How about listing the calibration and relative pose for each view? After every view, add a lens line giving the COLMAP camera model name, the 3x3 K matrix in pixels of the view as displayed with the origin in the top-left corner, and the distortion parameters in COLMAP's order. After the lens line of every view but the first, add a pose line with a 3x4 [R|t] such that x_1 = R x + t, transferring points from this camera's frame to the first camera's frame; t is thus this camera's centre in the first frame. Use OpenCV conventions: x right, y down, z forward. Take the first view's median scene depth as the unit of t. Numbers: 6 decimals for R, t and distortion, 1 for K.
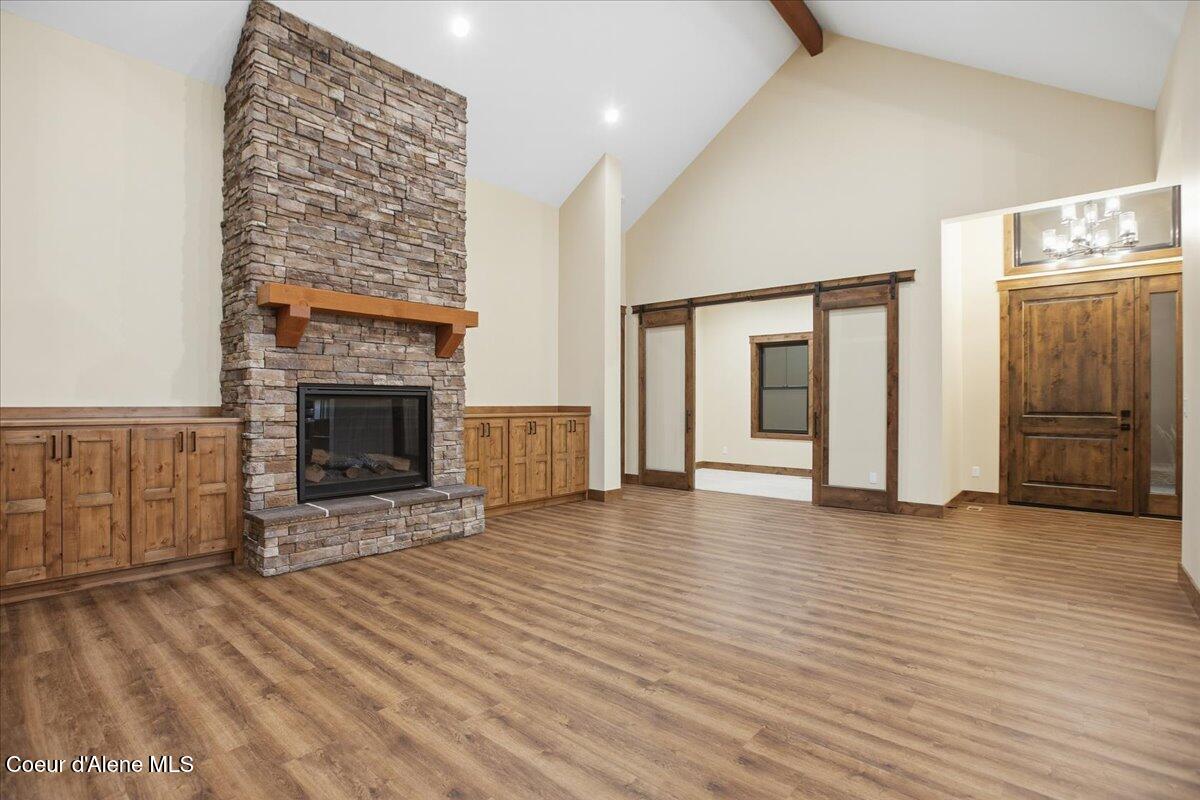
lens RADIAL K [[563.4, 0, 599.5], [0, 563.4, 403.3], [0, 0, 1]] dist [-0.067697, 0.035507]
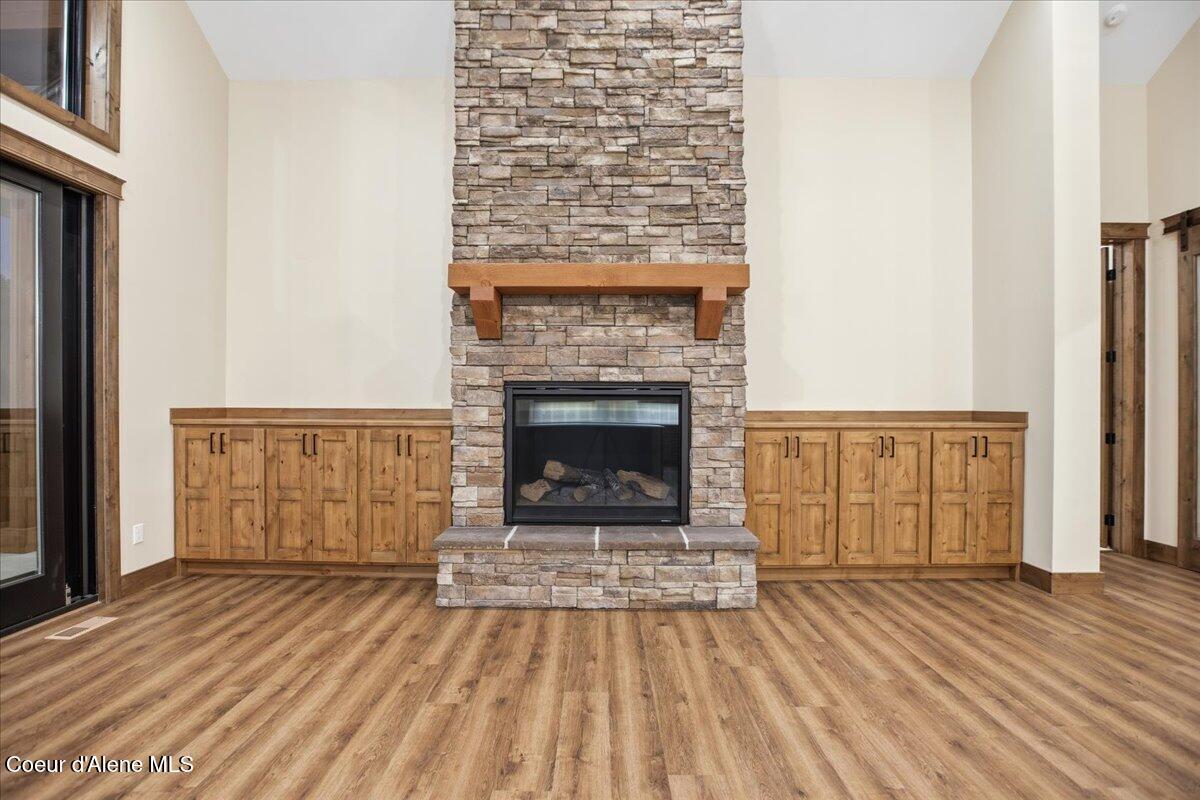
lens RADIAL K [[560.1, 0, 597.5], [0, 560.1, 408.5], [0, 0, 1]] dist [-0.062058, 0.026242]
pose [[0.650202, 0.004085, -0.759750, 0.167545], [-0.002100, 0.999991, 0.003580, 0.001128], [0.759758, -0.000732, 0.650205, 0.492669]]
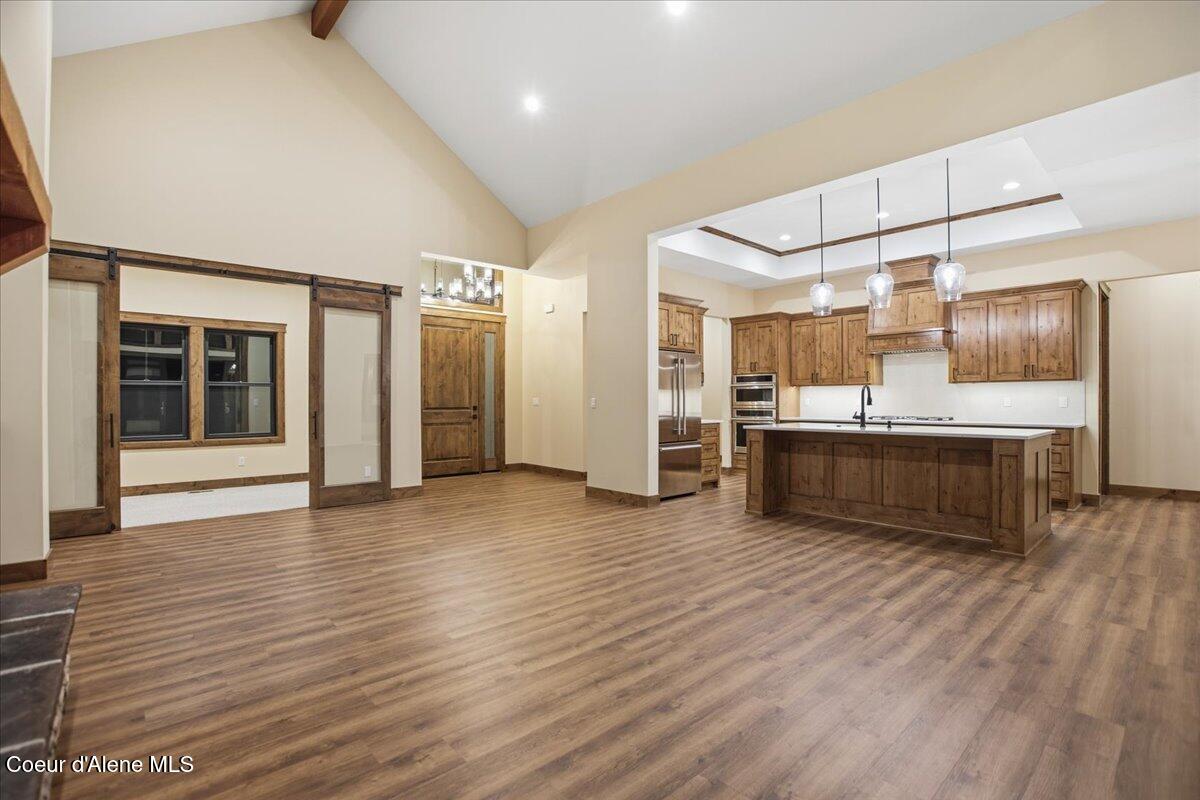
lens RADIAL K [[553.8, 0, 598.4], [0, 553.8, 403.4], [0, 0, 1]] dist [-0.062074, 0.024326]
pose [[0.129780, -0.006918, 0.991519, -0.638475], [0.004330, 0.999970, 0.006410, -0.002954], [-0.991533, 0.003461, 0.129806, 0.540608]]
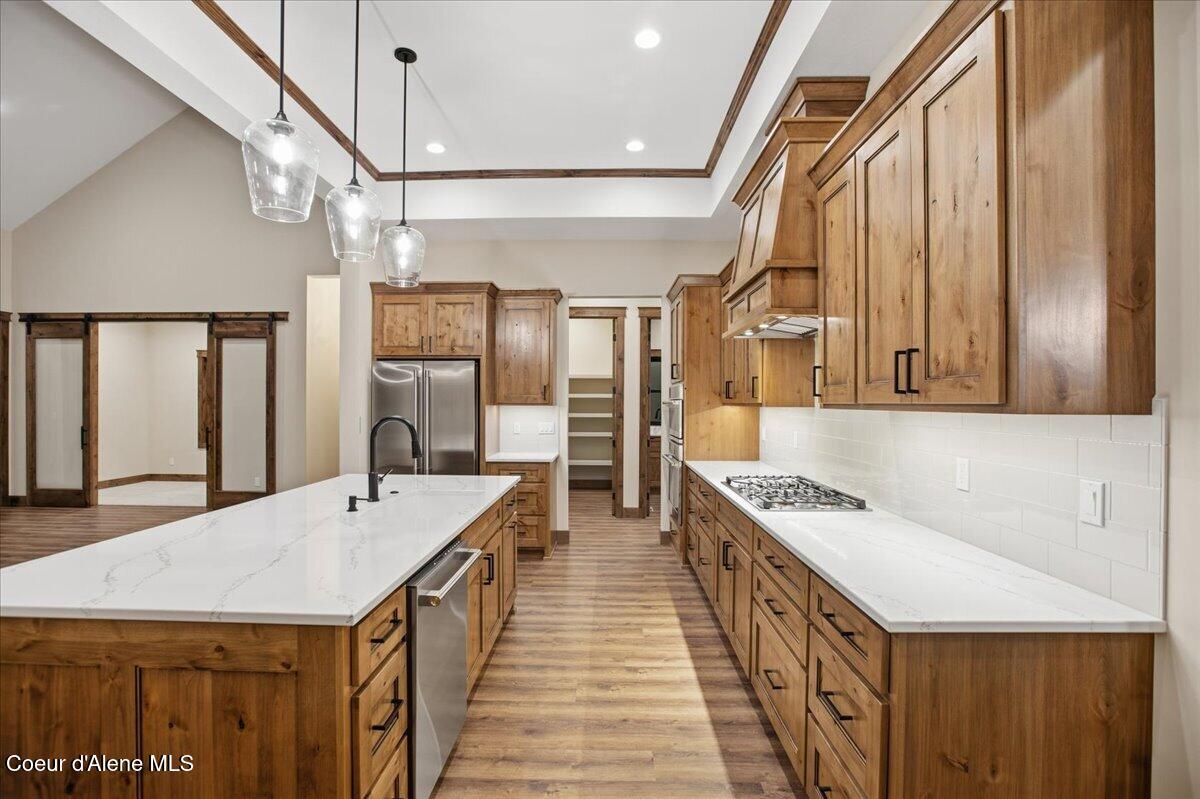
lens RADIAL K [[553.8, 0, 598.4], [0, 553.8, 402.9], [0, 0, 1]] dist [-0.062074, 0.024326]
pose [[0.770847, 0.000351, 0.637021, 0.406623], [-0.001260, 0.999999, 0.000973, -0.048399], [-0.637020, -0.001553, 0.770846, -0.476033]]
